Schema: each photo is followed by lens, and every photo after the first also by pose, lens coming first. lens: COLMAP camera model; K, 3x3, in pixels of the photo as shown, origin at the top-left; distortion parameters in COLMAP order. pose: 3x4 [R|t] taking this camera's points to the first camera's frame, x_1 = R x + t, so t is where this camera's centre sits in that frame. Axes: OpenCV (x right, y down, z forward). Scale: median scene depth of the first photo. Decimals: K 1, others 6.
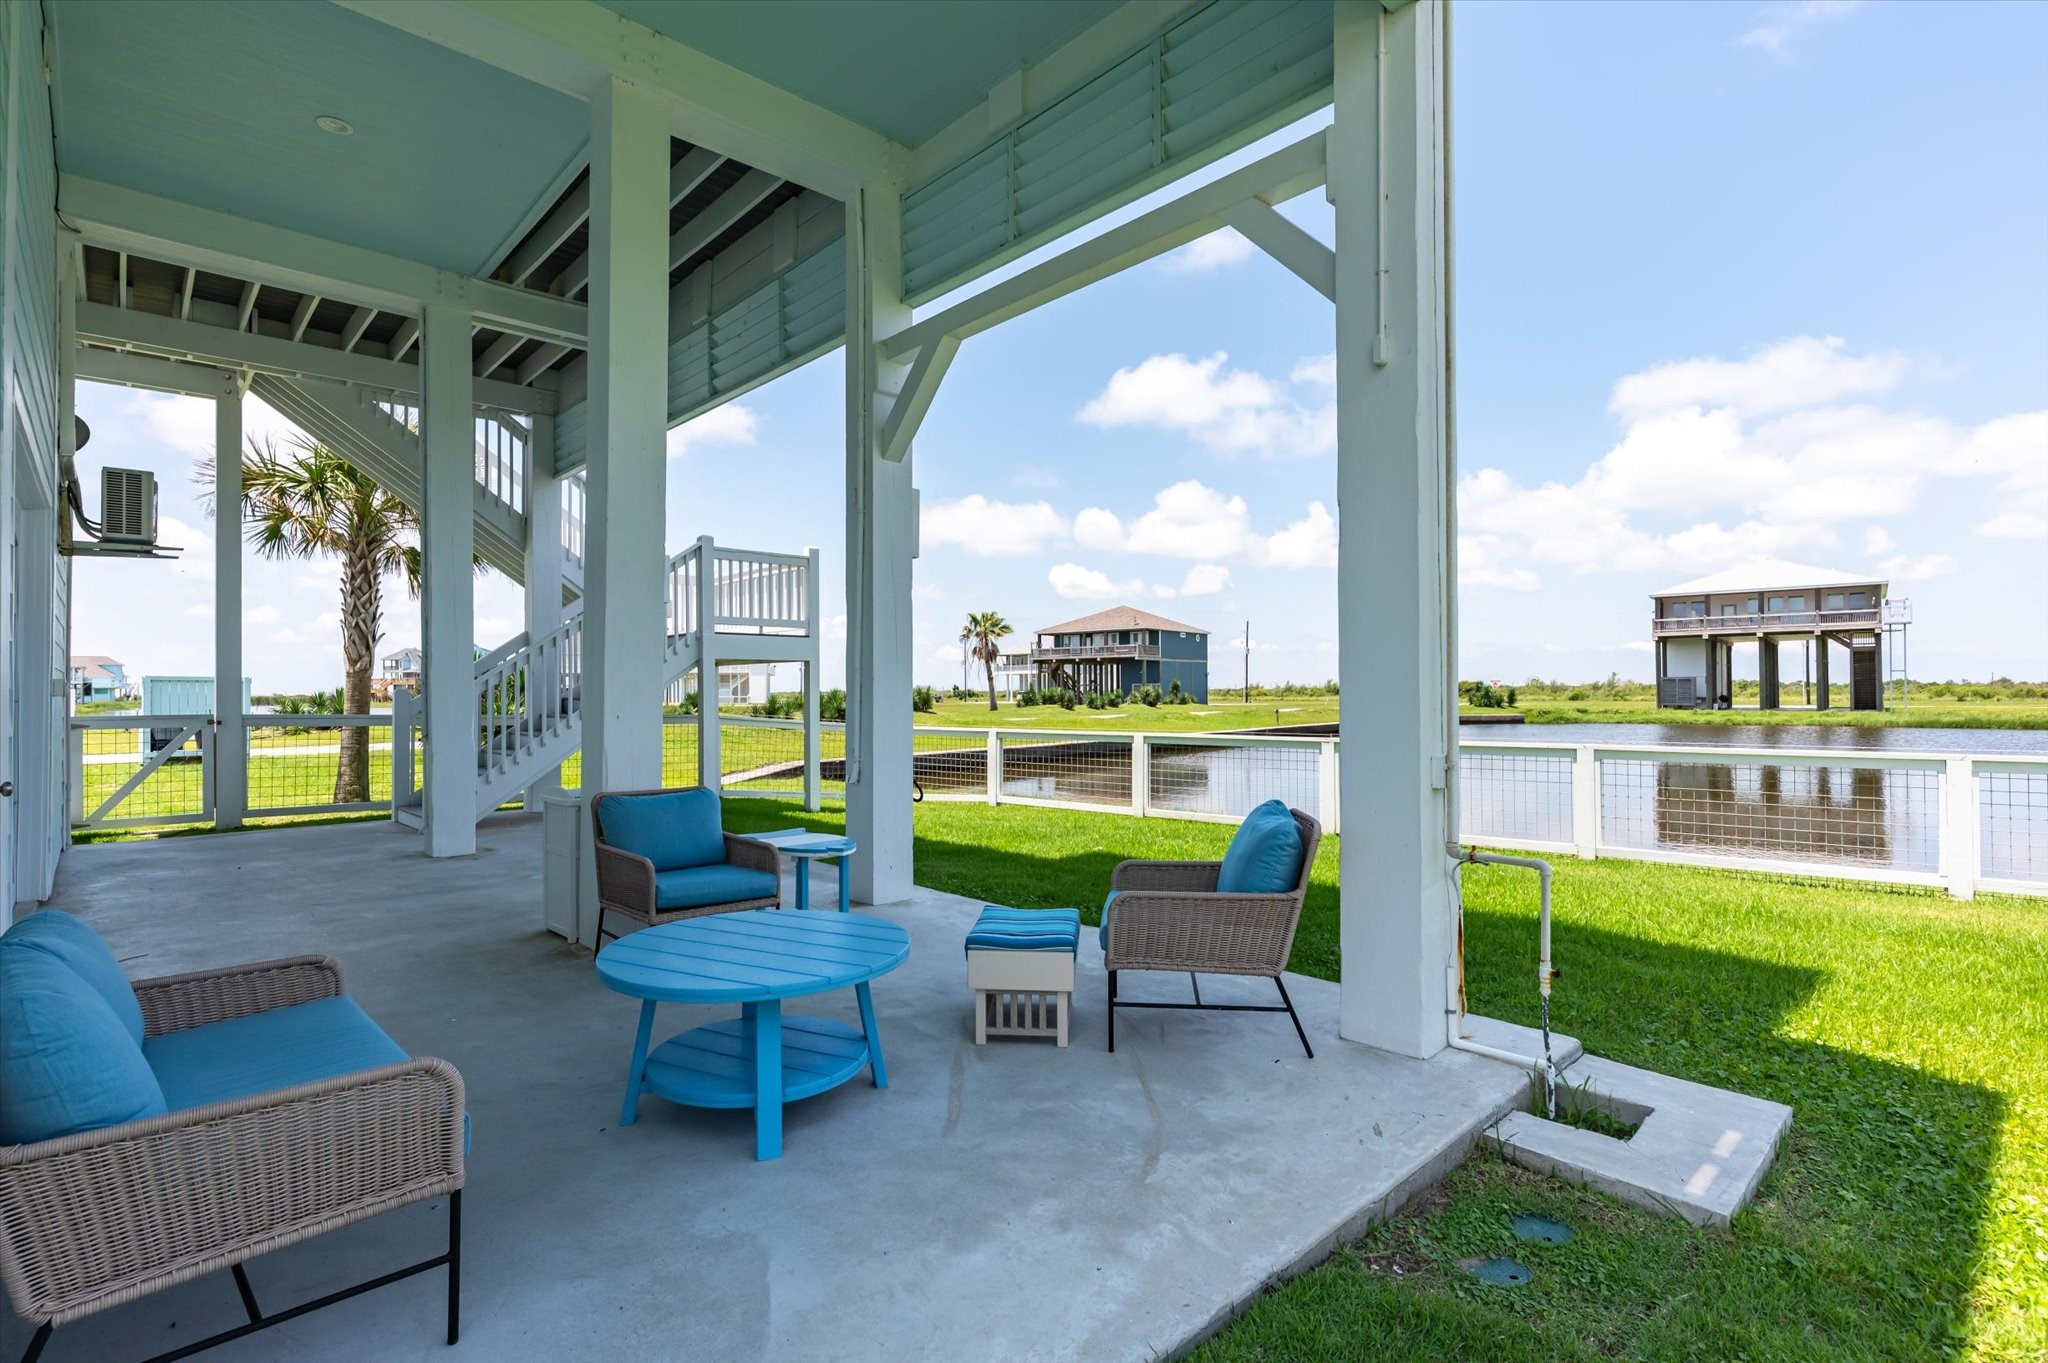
lens RADIAL K [[975.4, 0, 1020.0], [0, 975.4, 676.8], [0, 0, 1]] dist [-0.000852, 0.001097]
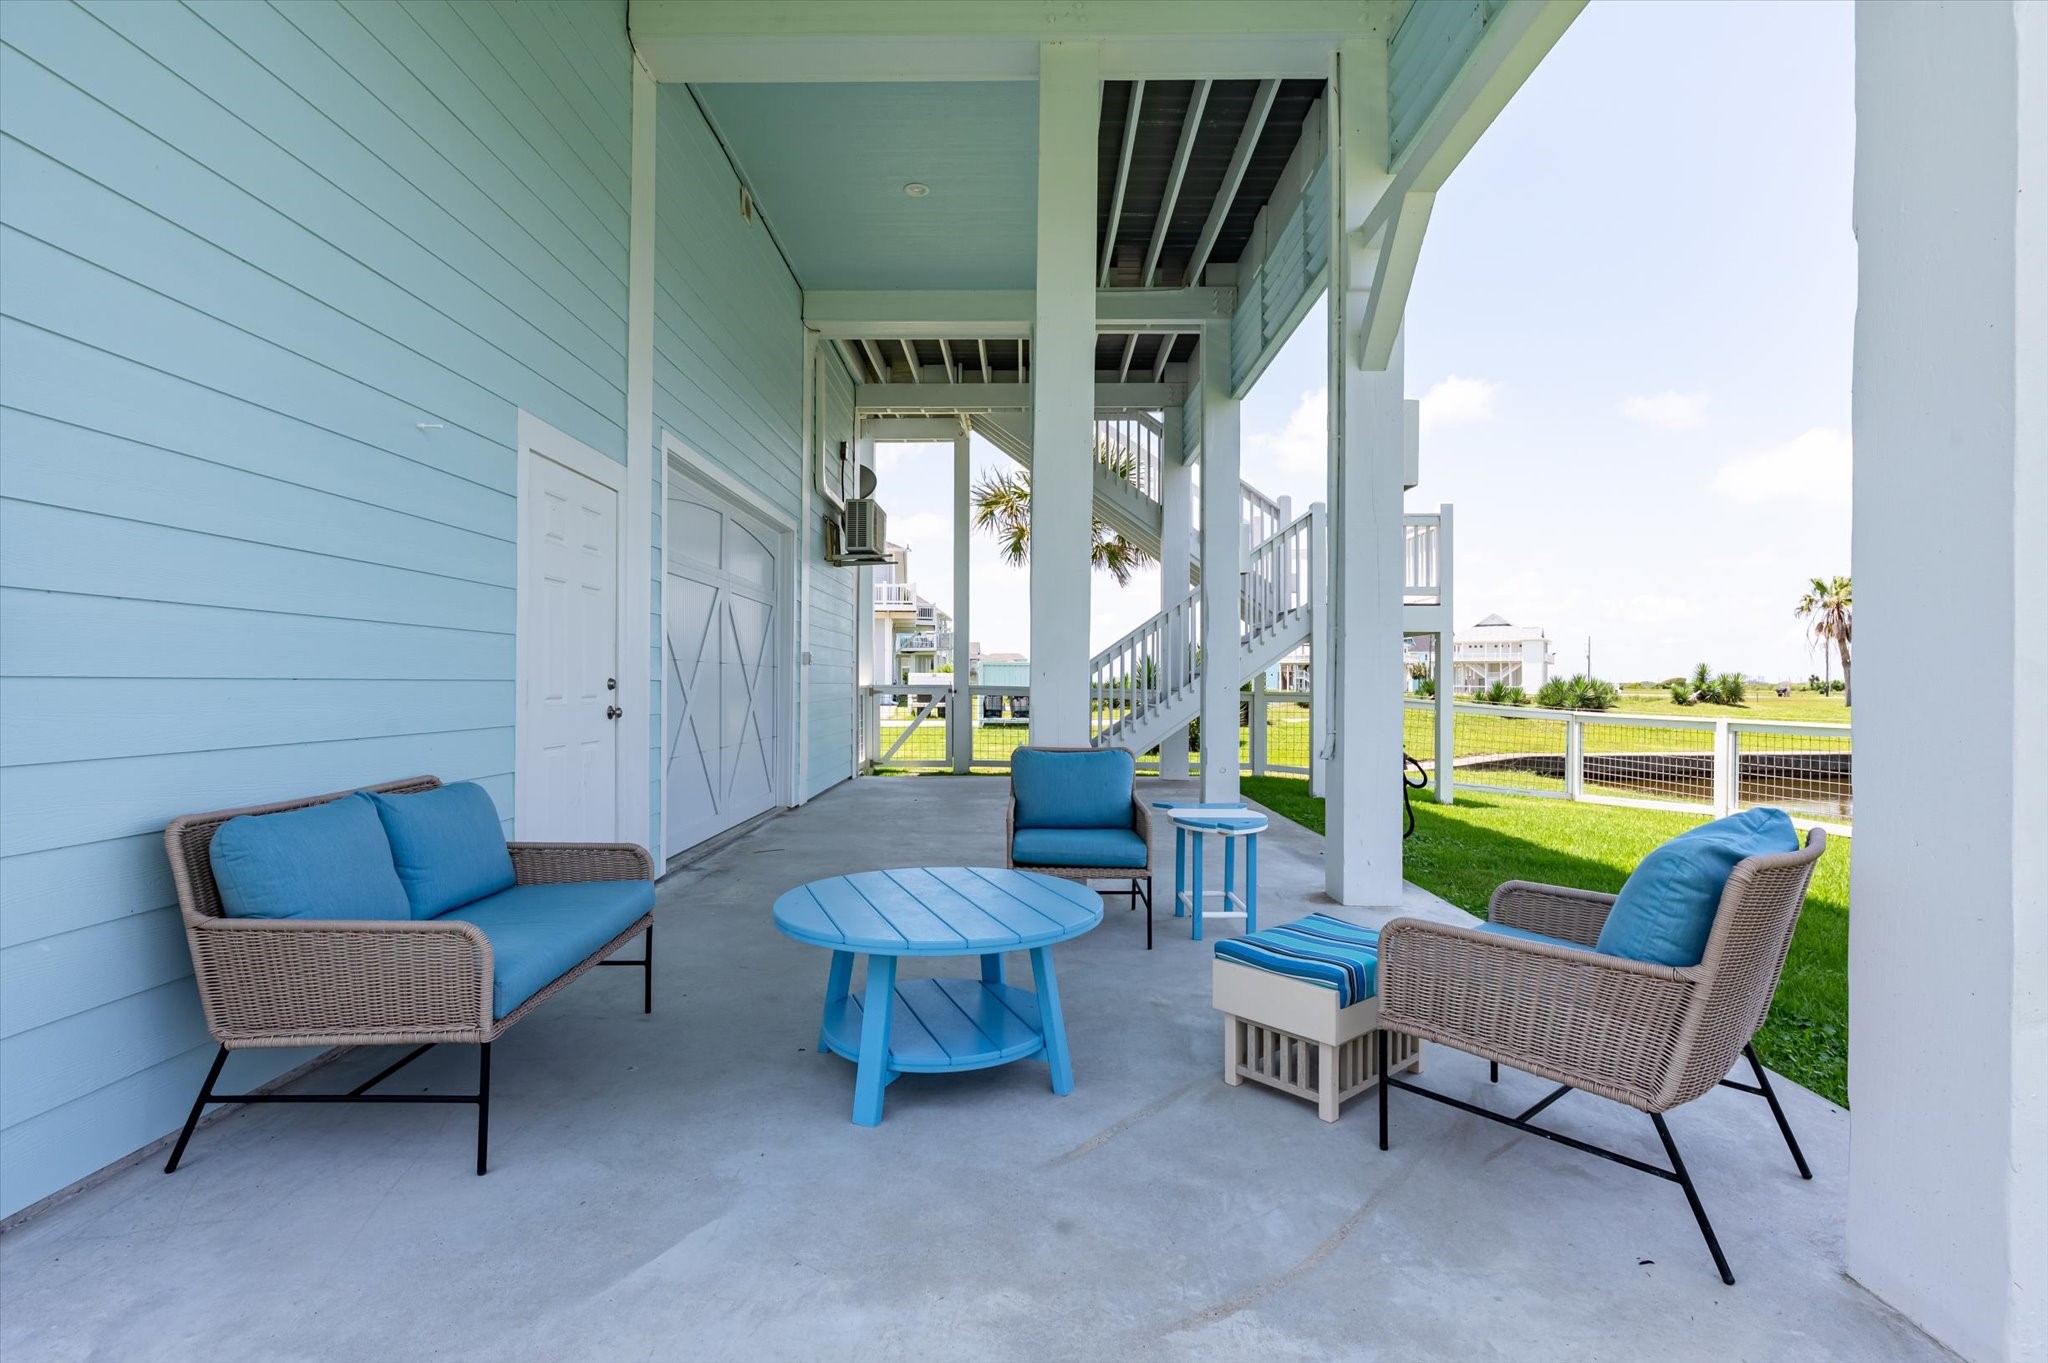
lens RADIAL K [[975.4, 0, 1020.0], [0, 975.4, 676.8], [0, 0, 1]] dist [-0.000852, 0.001097]
pose [[0.727875, 0.002926, -0.685704, 0.135884], [0.004113, 0.999954, 0.008633, 0.018082], [0.685698, -0.009104, 0.727829, 0.122878]]
